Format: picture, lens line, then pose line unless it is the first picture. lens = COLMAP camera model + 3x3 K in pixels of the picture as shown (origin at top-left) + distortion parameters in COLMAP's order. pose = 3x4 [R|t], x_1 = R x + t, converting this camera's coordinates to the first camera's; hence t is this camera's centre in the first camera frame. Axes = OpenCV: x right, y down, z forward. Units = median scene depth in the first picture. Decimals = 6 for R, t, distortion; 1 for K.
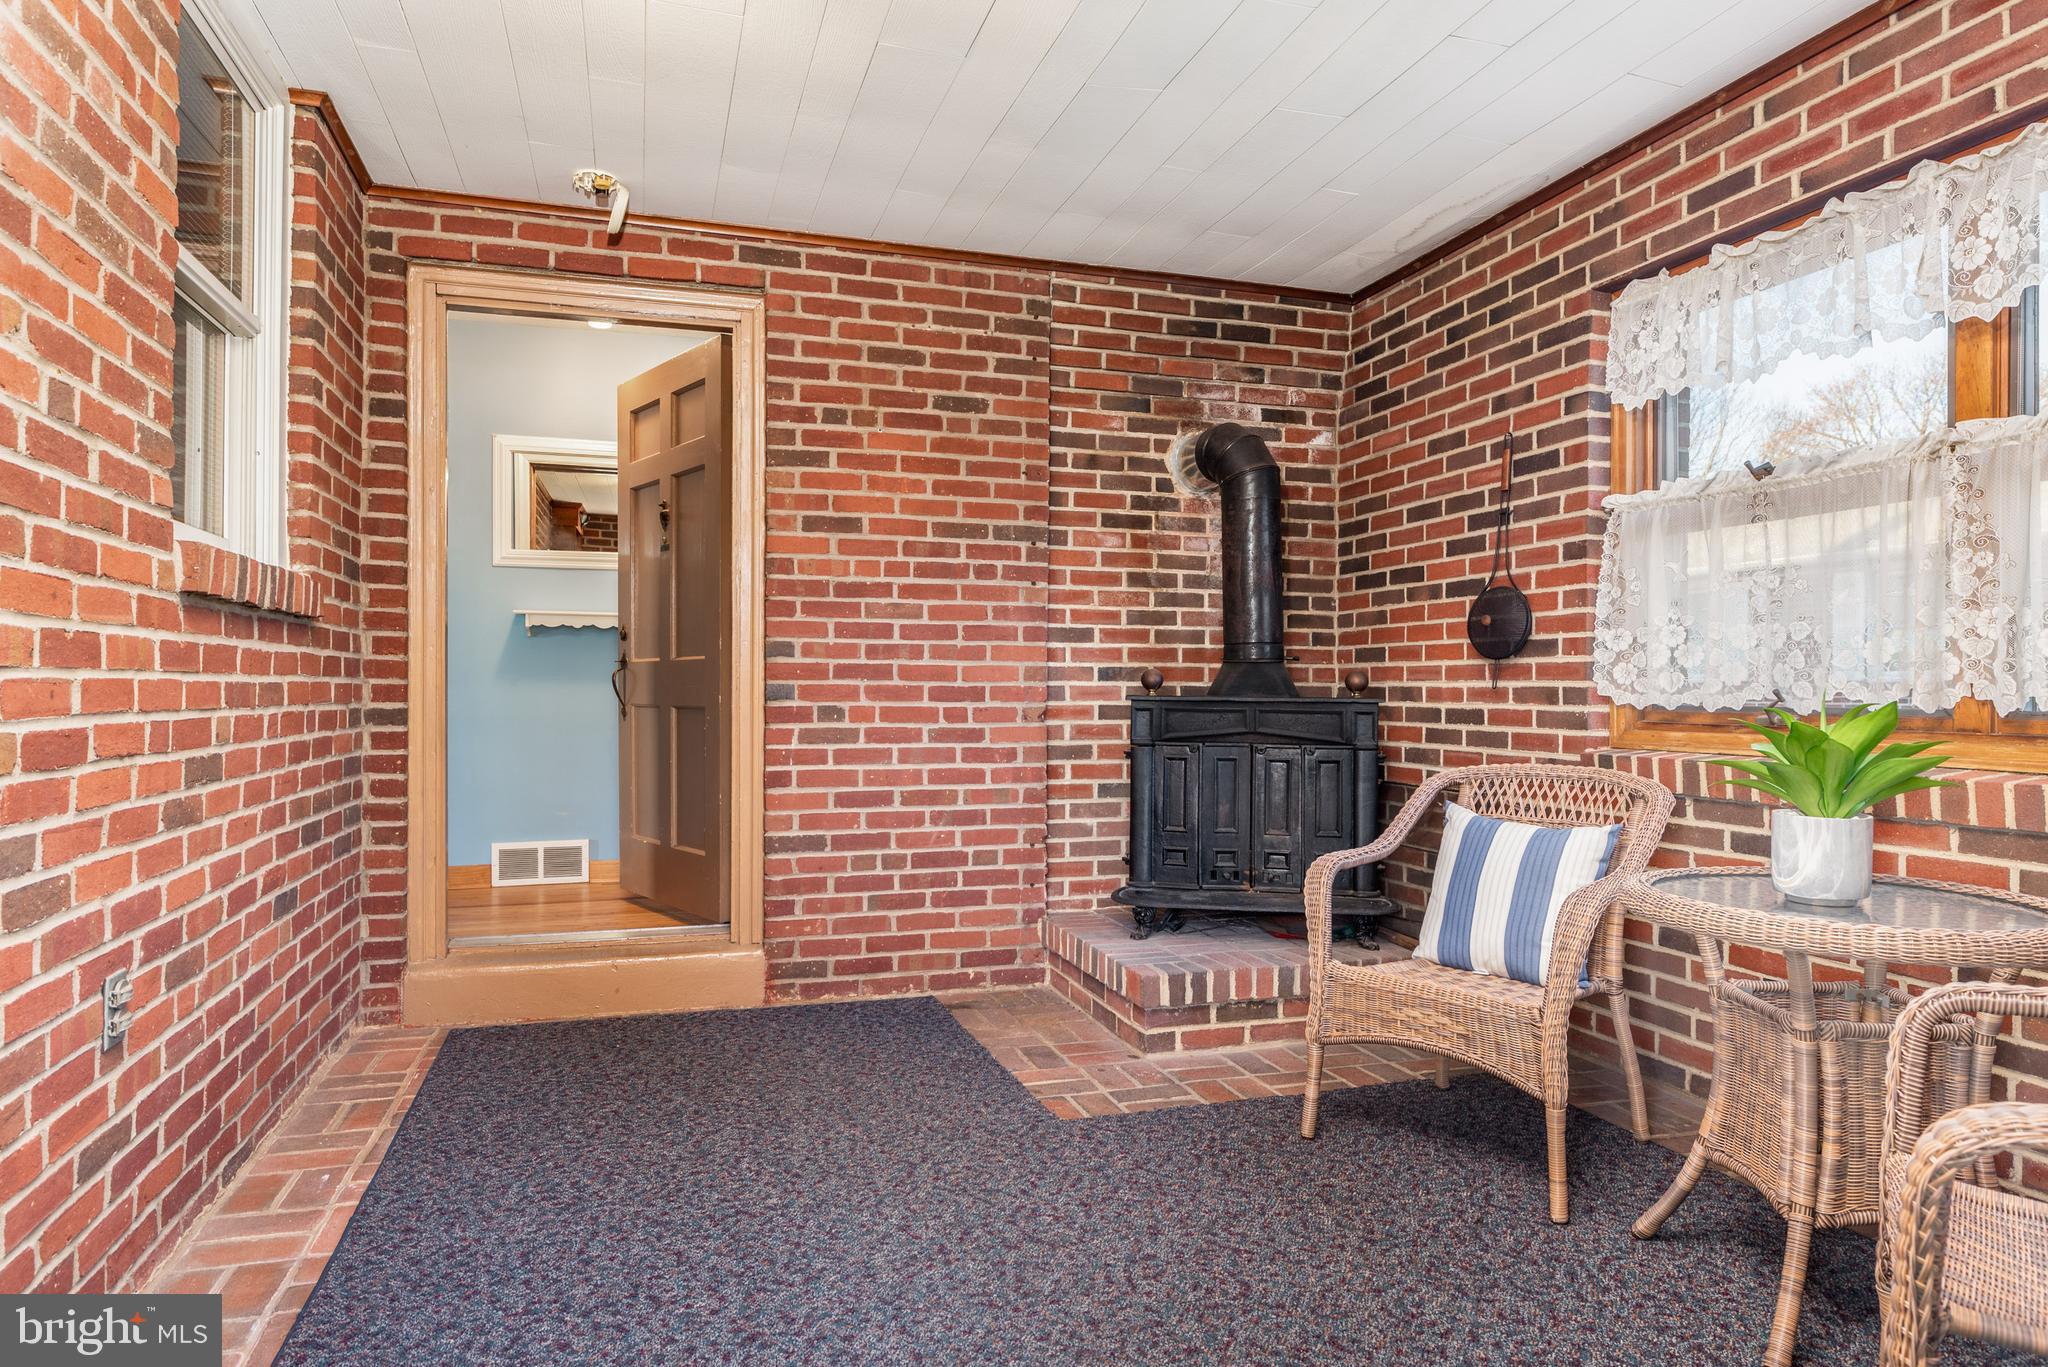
lens RADIAL K [[1194.1, 0, 1024.3], [0, 1194.1, 692.8], [0, 0, 1]] dist [-0.001846, -0.000571]
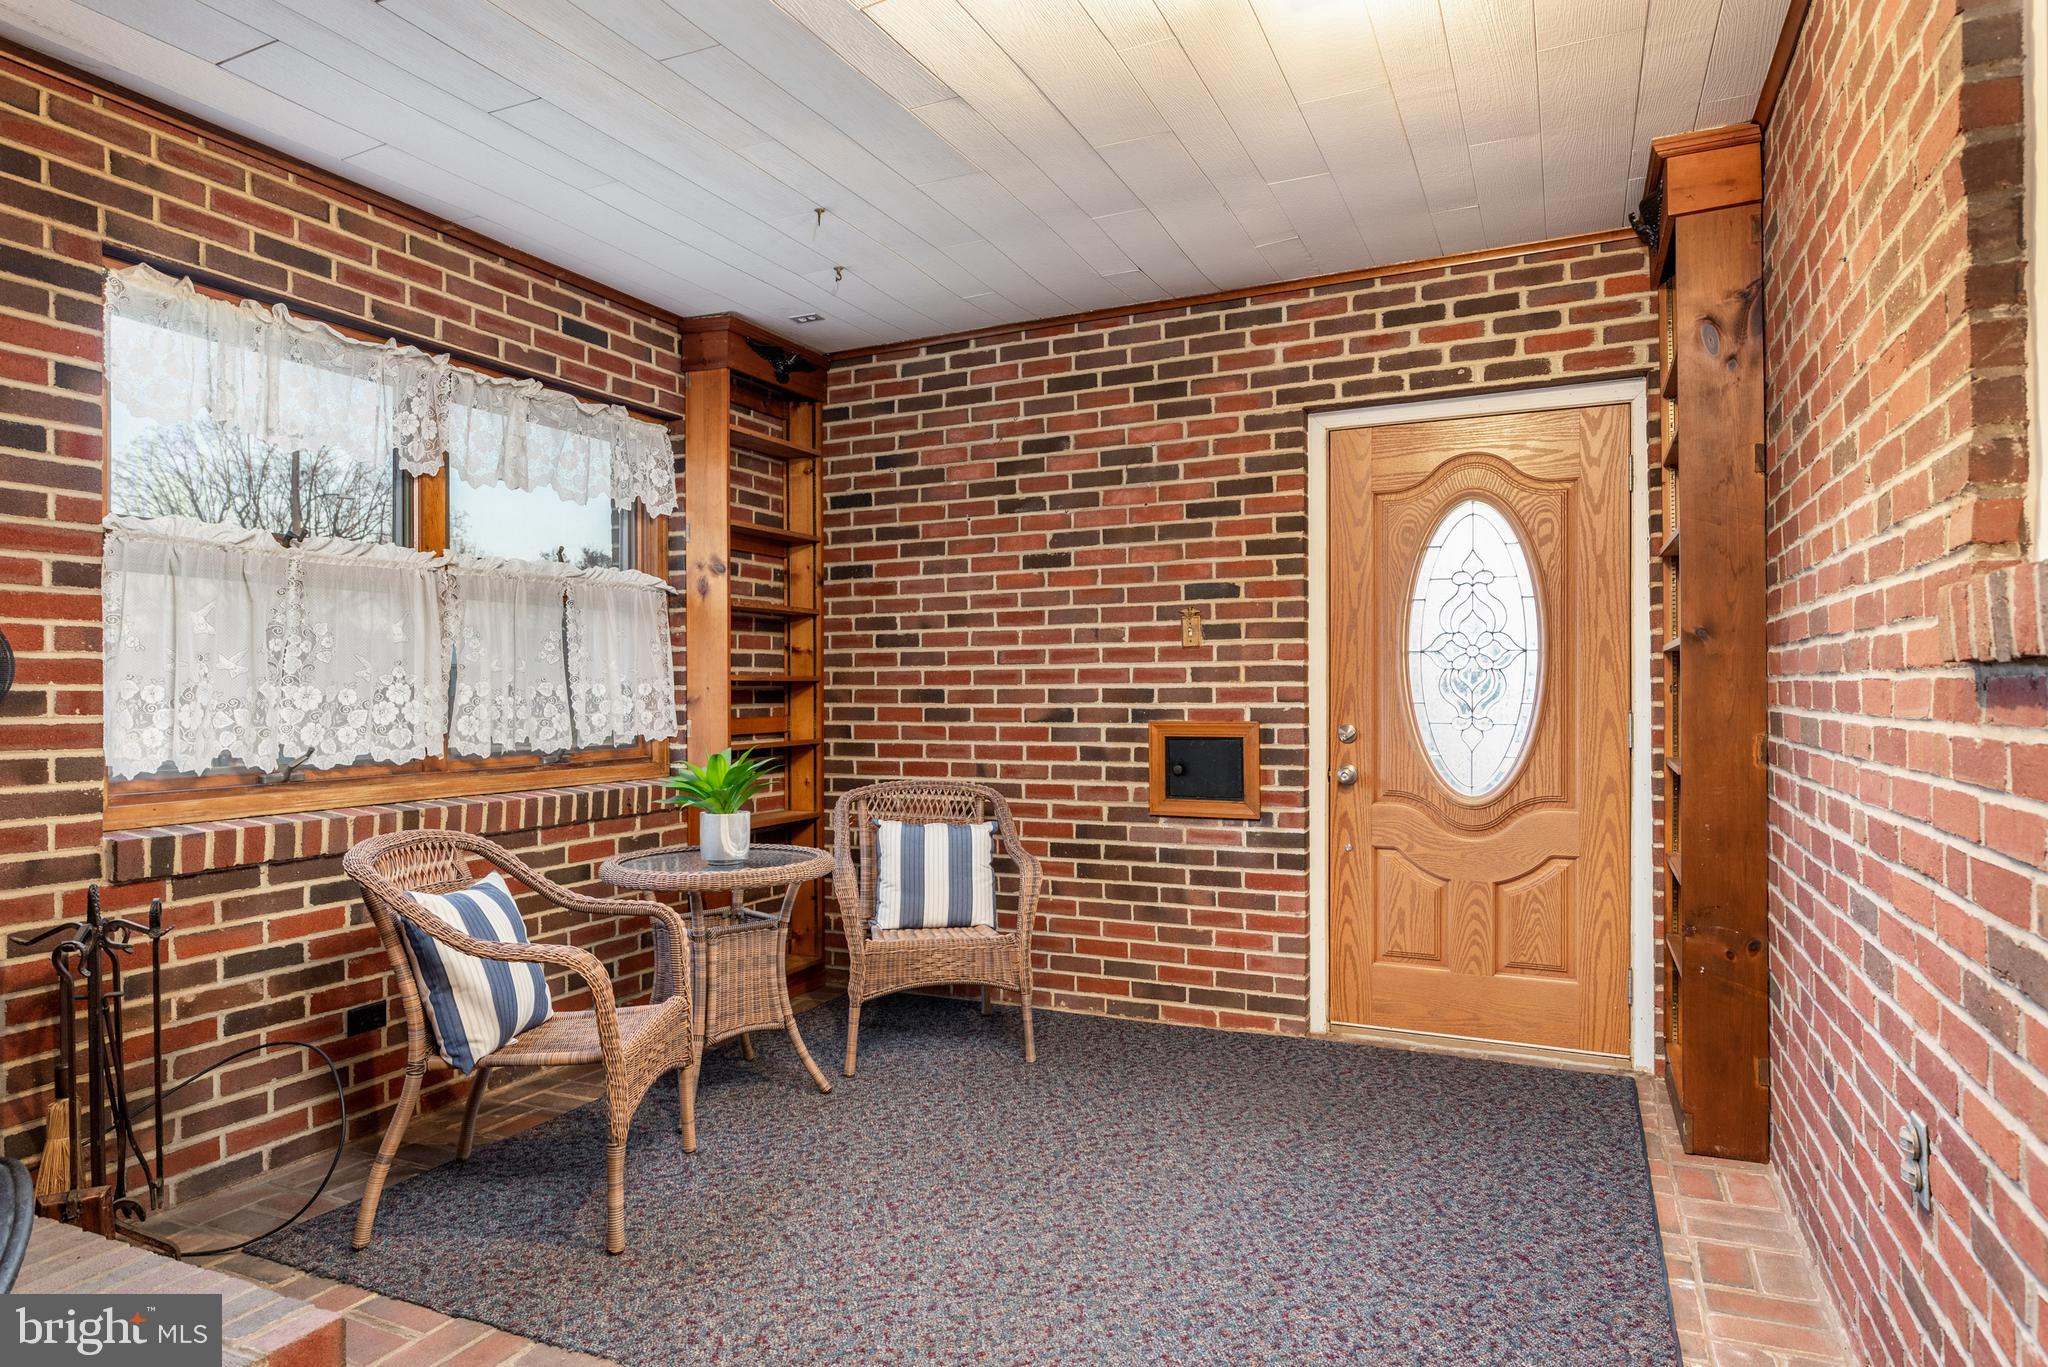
lens RADIAL K [[1194.1, 0, 1022.2], [0, 1194.1, 680.7], [0, 0, 1]] dist [-0.001846, -0.000571]
pose [[-0.739189, 0.005613, 0.673474, -0.554723], [0.004751, 0.999984, -0.003119, -0.054931], [-0.673481, 0.000894, -0.739204, 1.336561]]
